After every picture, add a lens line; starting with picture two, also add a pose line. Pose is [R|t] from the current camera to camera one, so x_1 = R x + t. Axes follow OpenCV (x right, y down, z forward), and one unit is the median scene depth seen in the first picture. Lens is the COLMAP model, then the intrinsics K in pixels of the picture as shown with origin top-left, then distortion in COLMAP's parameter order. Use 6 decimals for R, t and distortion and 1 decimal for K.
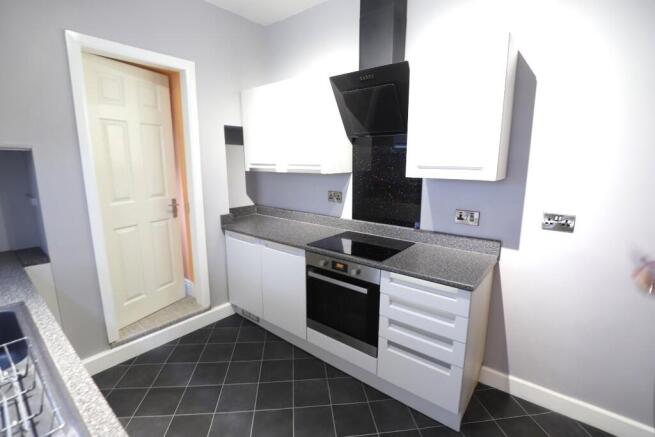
lens RADIAL K [[303.7, 0, 328.8], [0, 303.7, 218.8], [0, 0, 1]] dist [-0.019474, 0.000492]
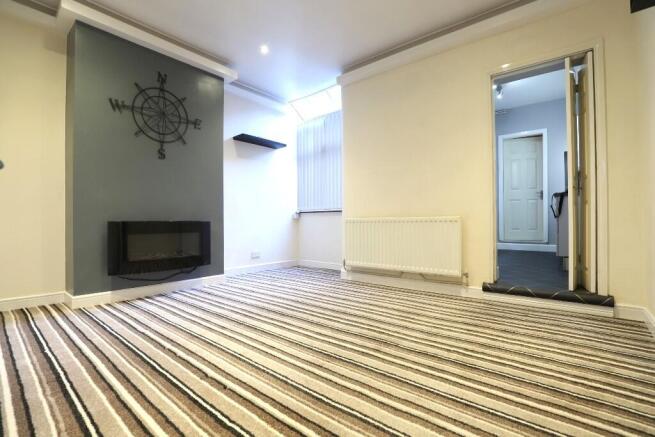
lens RADIAL K [[303.7, 0, 328.1], [0, 303.7, 219.2], [0, 0, 1]] dist [-0.019474, 0.000492]
pose [[-0.019817, -0.015121, -0.999689, 1.764385], [-0.189542, 0.981810, -0.011094, 0.477135], [0.981673, 0.189263, -0.022323, -0.434870]]
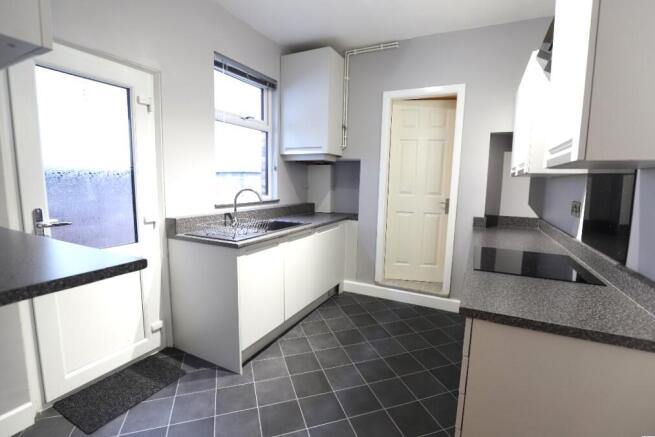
lens RADIAL K [[303.7, 0, 327.7], [0, 303.7, 216.5], [0, 0, 1]] dist [-0.019474, 0.000492]
pose [[0.218156, 0.119559, -0.968563, 0.613470], [-0.207549, 0.975447, 0.073662, 0.016365], [0.953589, 0.184954, 0.237614, 0.276814]]
